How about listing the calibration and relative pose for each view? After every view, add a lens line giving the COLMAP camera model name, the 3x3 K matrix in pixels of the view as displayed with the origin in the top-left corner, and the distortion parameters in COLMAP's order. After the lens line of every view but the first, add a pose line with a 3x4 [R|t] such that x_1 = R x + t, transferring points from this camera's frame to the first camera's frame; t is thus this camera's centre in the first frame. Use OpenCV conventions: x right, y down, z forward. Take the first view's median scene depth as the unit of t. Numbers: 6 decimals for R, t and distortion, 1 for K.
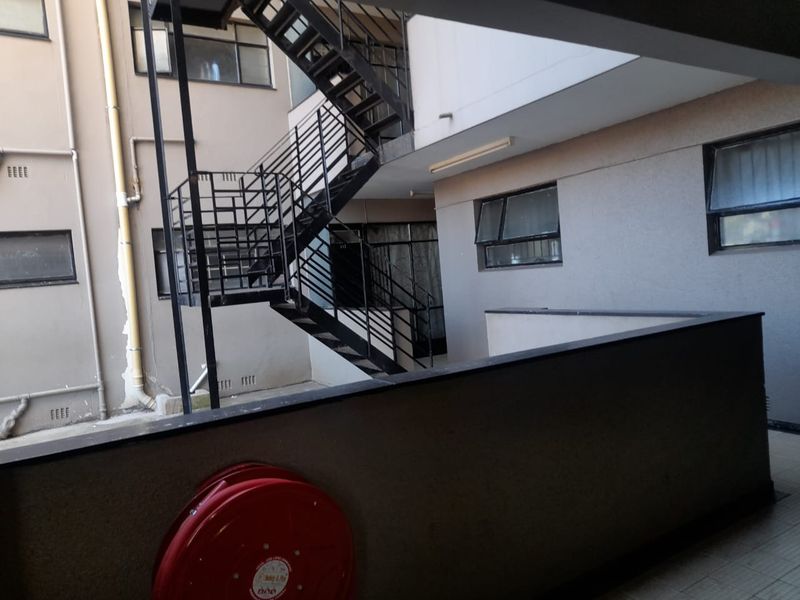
lens RADIAL K [[575.2, 0, 396.8], [0, 575.2, 297.7], [0, 0, 1]] dist [0.007385, -0.002365]
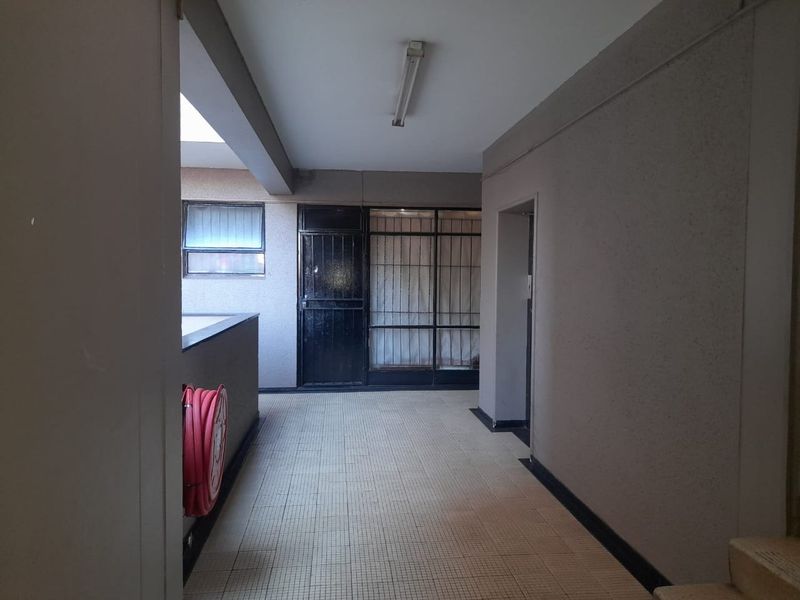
lens RADIAL K [[575.2, 0, 396.8], [0, 575.2, 297.7], [0, 0, 1]] dist [0.007385, -0.002365]
pose [[0.421654, 0.051985, 0.905265, -0.518315], [-0.006374, 0.998501, -0.054370, 0.047958], [-0.906734, 0.017156, 0.421353, -0.074252]]
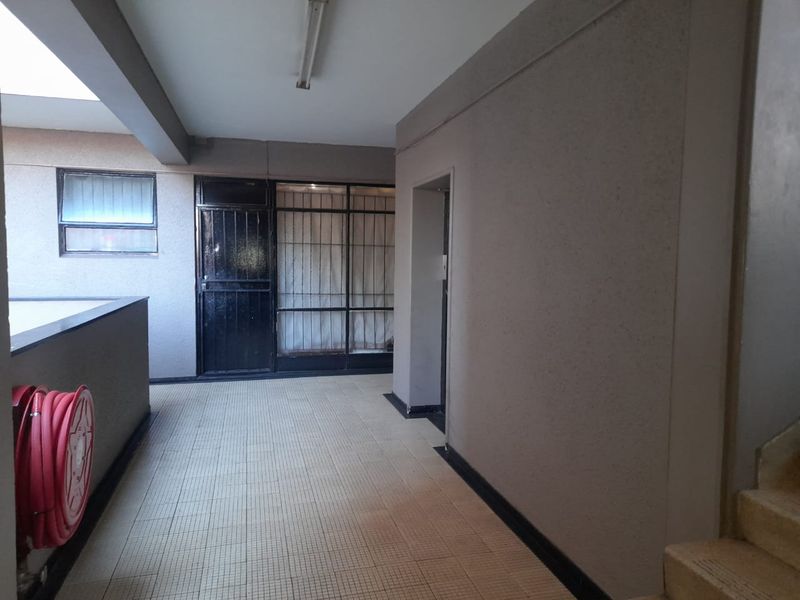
lens RADIAL K [[575.2, 0, 396.8], [0, 575.2, 297.7], [0, 0, 1]] dist [0.007385, -0.002365]
pose [[0.284813, 0.017928, 0.958415, -0.446992], [0.003911, 0.999795, -0.019864, 0.042198], [-0.958575, 0.009406, 0.284685, -0.055379]]
